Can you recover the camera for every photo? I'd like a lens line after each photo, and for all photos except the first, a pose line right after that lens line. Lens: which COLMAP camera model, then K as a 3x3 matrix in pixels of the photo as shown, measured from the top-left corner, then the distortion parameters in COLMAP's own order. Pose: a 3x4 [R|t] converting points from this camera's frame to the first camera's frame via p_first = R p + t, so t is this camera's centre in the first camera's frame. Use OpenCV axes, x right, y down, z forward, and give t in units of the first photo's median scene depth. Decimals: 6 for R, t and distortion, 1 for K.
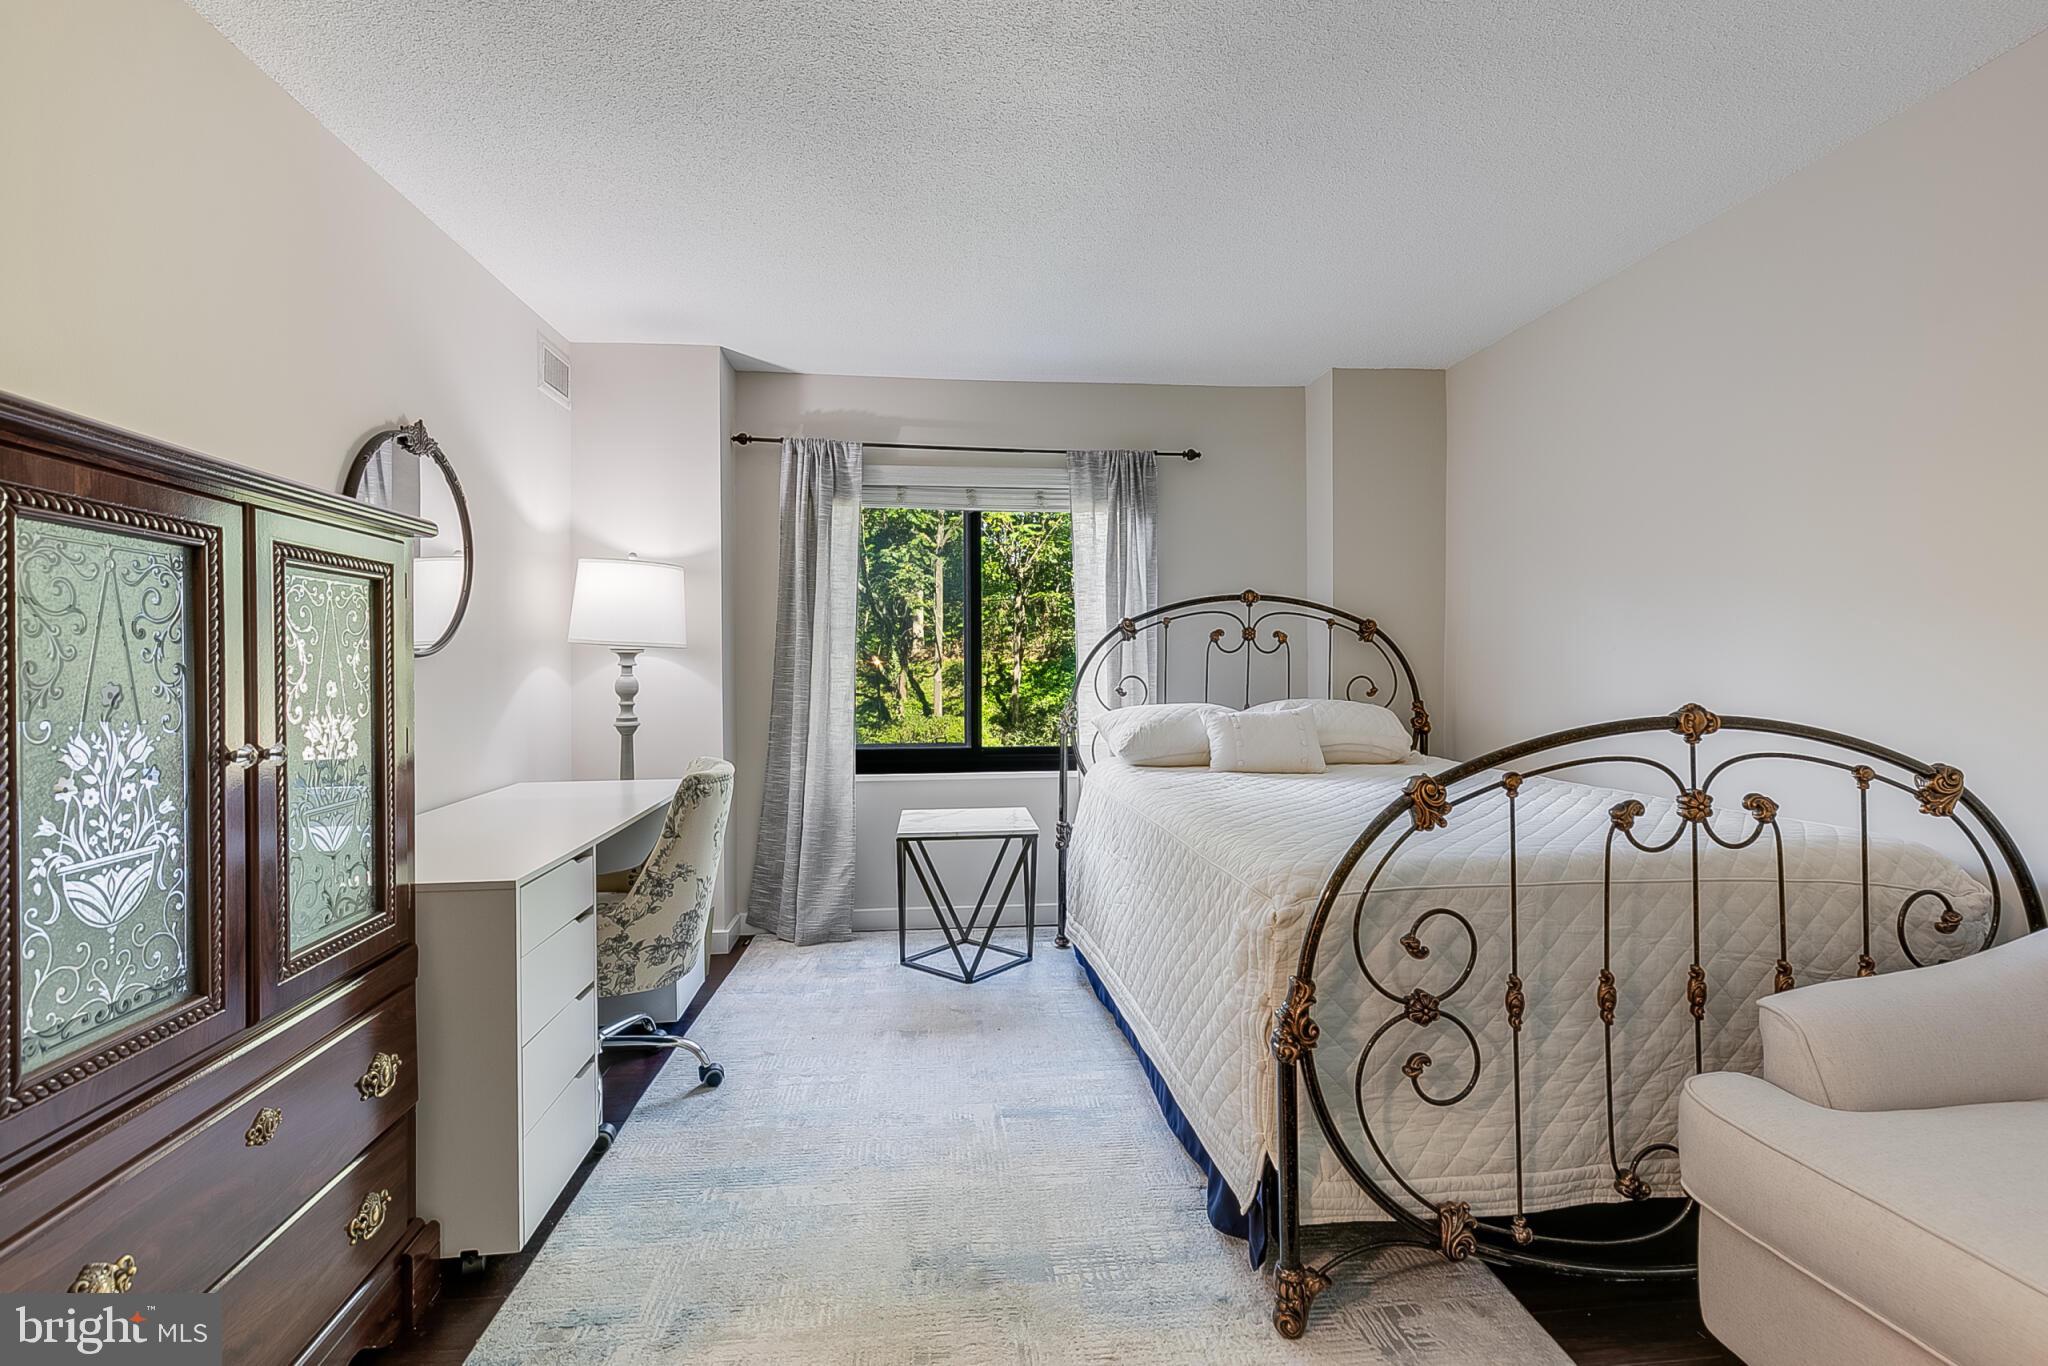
lens RADIAL K [[923.4, 0, 1019.7], [0, 923.4, 679.6], [0, 0, 1]] dist [0.007674, -0.001245]
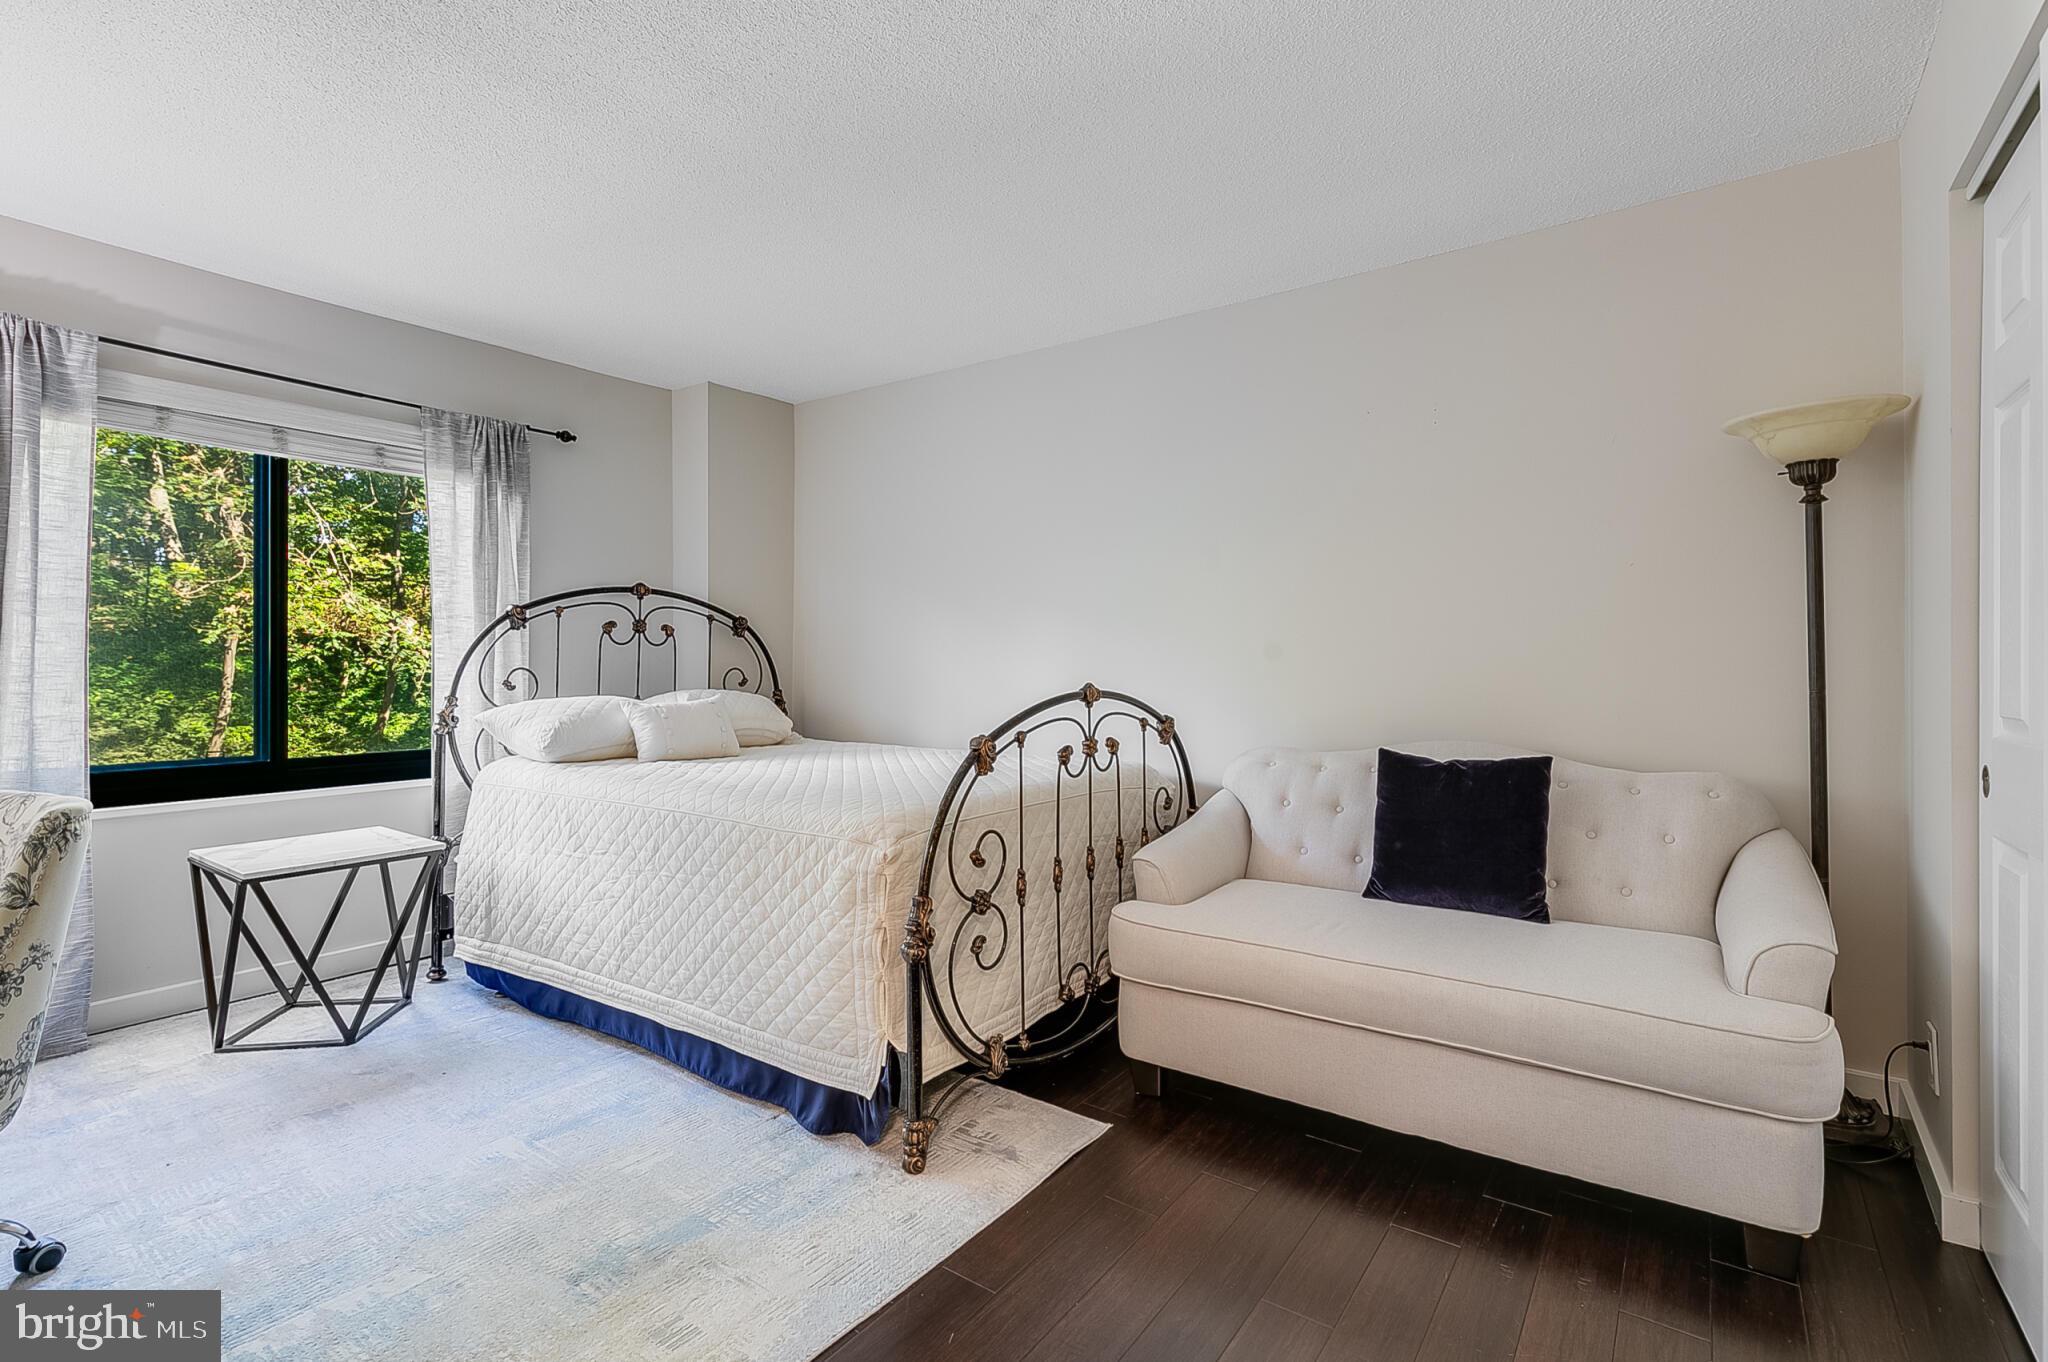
lens RADIAL K [[923.4, 0, 1033.4], [0, 923.4, 668.8], [0, 0, 1]] dist [0.007674, -0.001245]
pose [[0.668781, -0.001232, 0.743458, -0.268596], [0.005192, 0.999982, -0.003013, 0.002753], [-0.743441, 0.005875, 0.668776, 0.002126]]
